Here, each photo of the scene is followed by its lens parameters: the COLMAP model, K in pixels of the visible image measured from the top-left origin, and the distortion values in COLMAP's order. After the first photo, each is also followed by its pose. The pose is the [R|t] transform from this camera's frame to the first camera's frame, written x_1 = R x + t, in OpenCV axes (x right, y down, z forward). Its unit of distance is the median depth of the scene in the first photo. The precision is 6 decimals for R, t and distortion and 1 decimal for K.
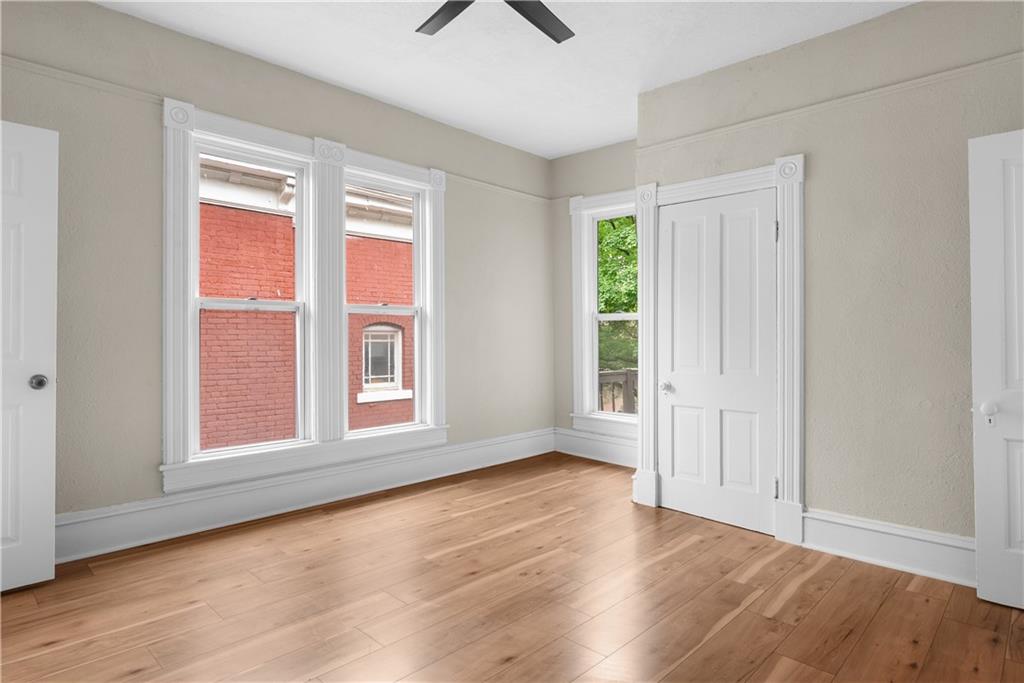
lens RADIAL K [[574.1, 0, 510.6], [0, 574.1, 331.0], [0, 0, 1]] dist [-0.003439, -0.000323]
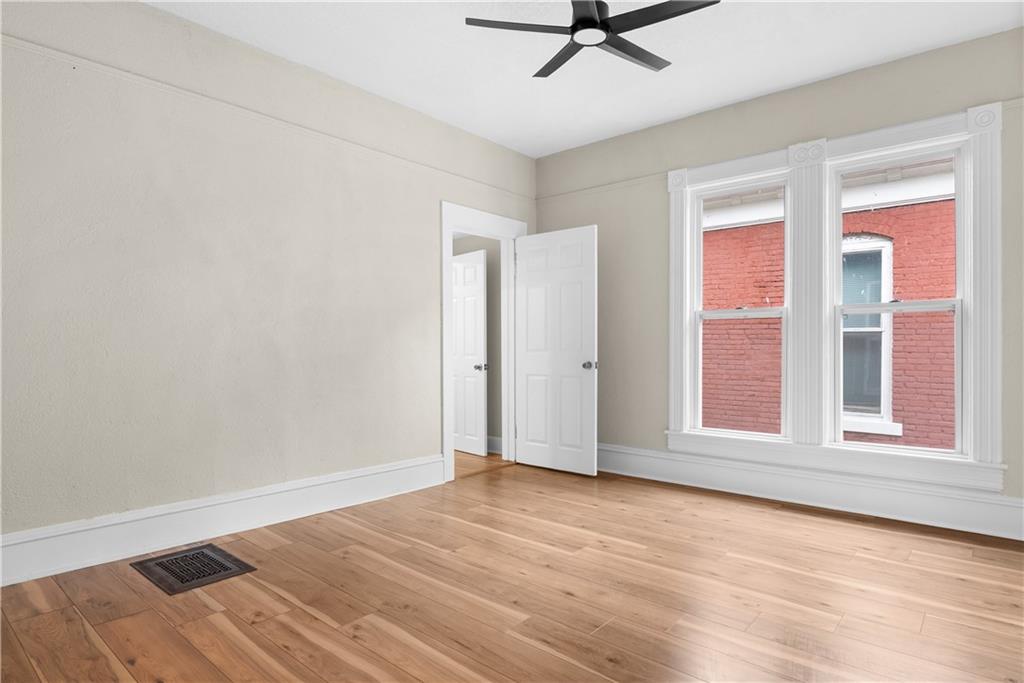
lens RADIAL K [[583.6, 0, 510.3], [0, 583.6, 350.2], [0, 0, 1]] dist [-0.000829, 0.000327]
pose [[0.047111, 0.006122, -0.998871, 0.728040], [0.008129, 0.999946, 0.006512, 0.018746], [0.998857, -0.008427, 0.047059, 0.472720]]
